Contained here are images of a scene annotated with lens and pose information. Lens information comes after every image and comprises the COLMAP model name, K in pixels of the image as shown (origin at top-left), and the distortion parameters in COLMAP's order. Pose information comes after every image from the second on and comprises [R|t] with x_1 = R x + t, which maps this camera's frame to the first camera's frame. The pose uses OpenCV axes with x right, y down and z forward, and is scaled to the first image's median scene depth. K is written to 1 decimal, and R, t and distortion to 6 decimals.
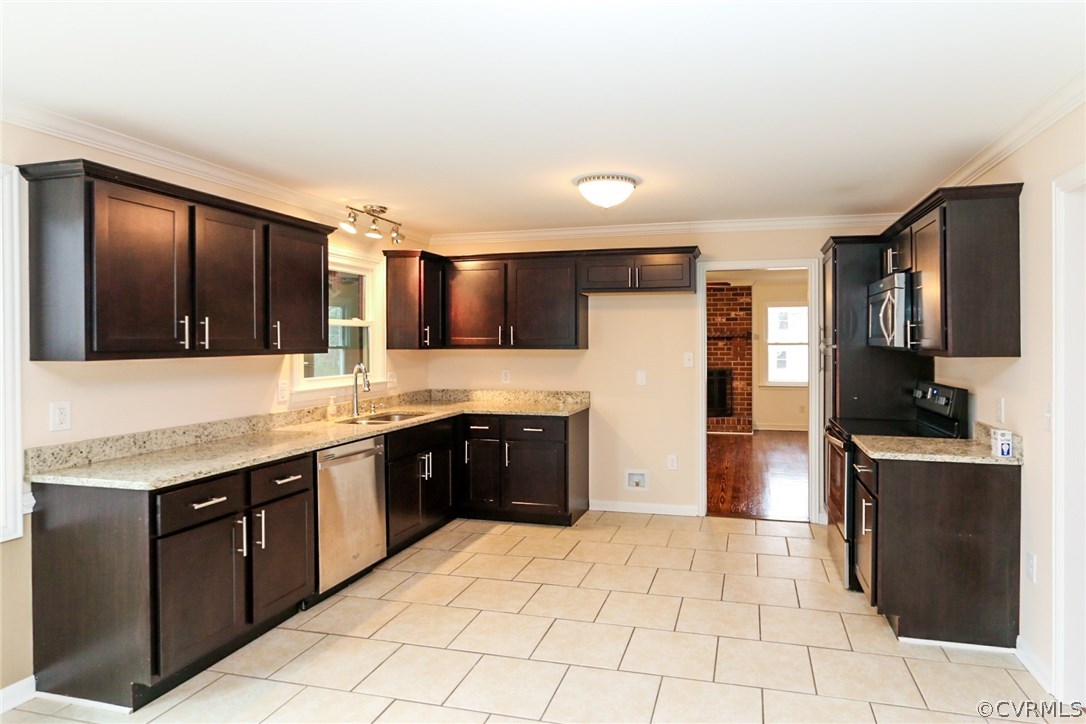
lens RADIAL K [[546.6, 0, 543.6], [0, 546.6, 355.6], [0, 0, 1]] dist [-0.001413, 0.002162]
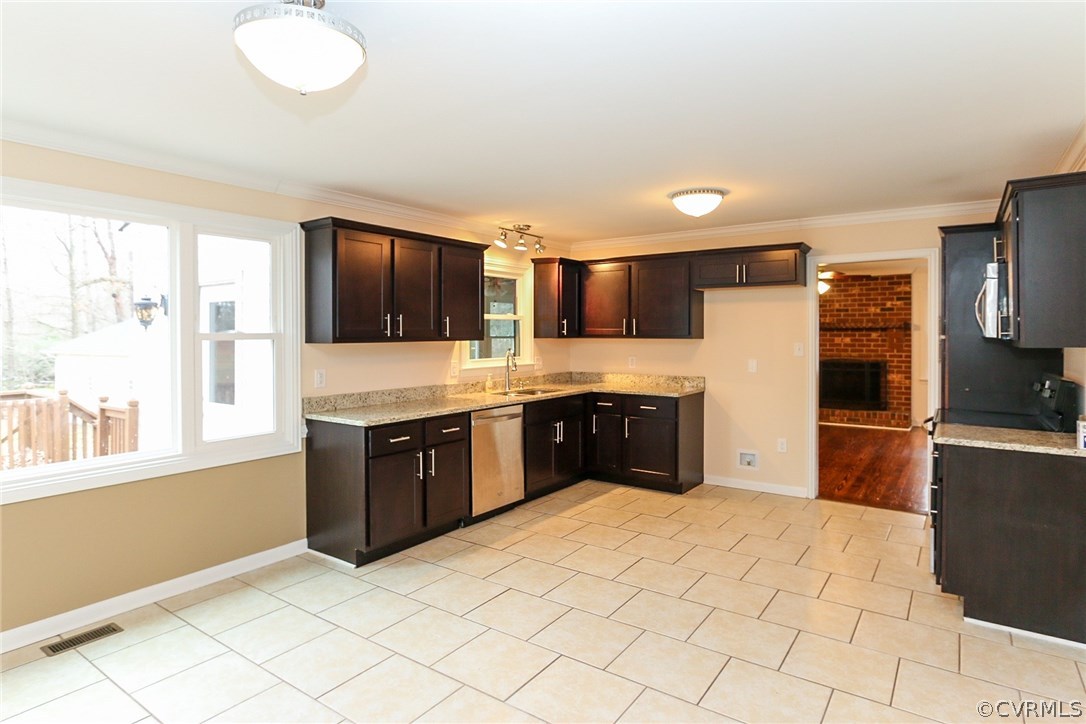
lens RADIAL K [[546.6, 0, 543.6], [0, 546.6, 355.6], [0, 0, 1]] dist [-0.001413, 0.002162]
pose [[0.938052, 0.016169, -0.346116, 0.200370], [-0.010715, 0.999787, 0.017663, 0.007422], [0.346328, -0.012860, 0.938025, -0.192971]]
